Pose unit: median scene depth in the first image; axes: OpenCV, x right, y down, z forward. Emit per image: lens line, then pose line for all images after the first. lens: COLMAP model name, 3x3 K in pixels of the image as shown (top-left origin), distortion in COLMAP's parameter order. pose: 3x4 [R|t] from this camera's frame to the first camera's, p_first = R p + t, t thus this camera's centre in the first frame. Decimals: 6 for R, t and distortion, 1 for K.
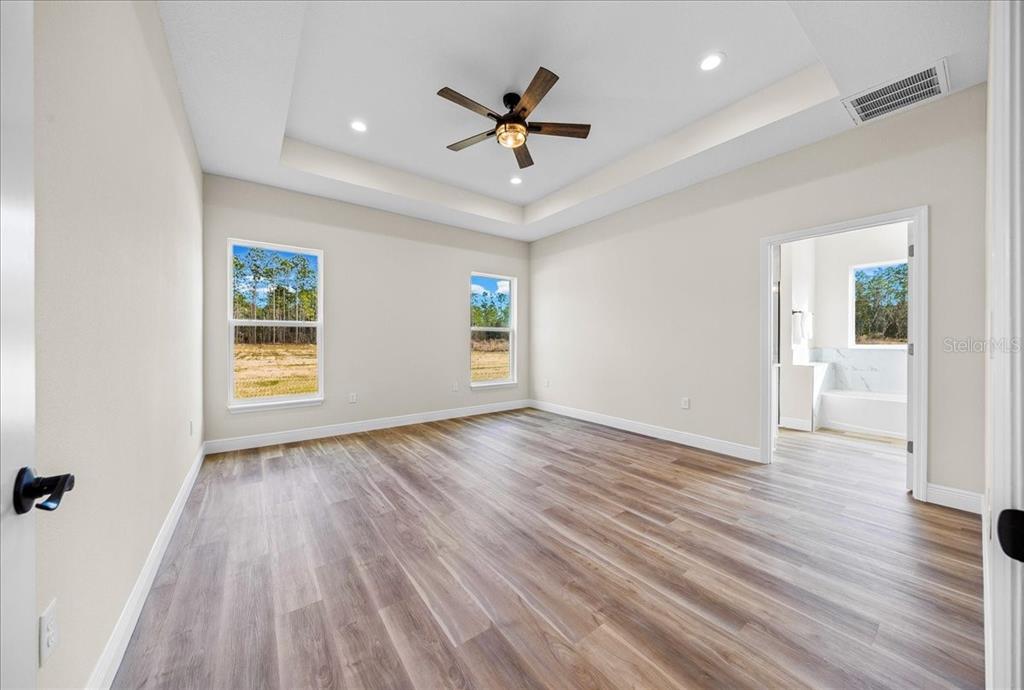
lens RADIAL K [[350.9, 0, 511.9], [0, 350.9, 340.8], [0, 0, 1]] dist [-0.000933, -0.000060]
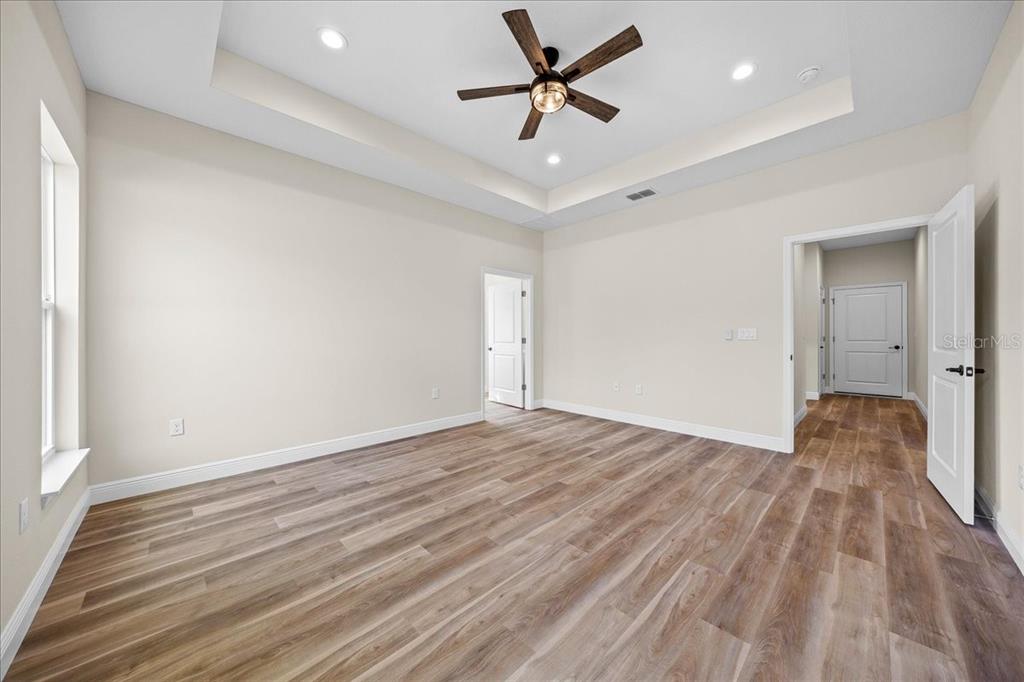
lens RADIAL K [[348.5, 0, 510.6], [0, 348.5, 338.0], [0, 0, 1]] dist [0.001026, -0.000030]
pose [[-0.124365, -0.009525, 0.992191, -0.882640], [0.002393, 0.999948, 0.009900, -0.012760], [-0.992234, 0.003605, -0.124336, 1.257621]]
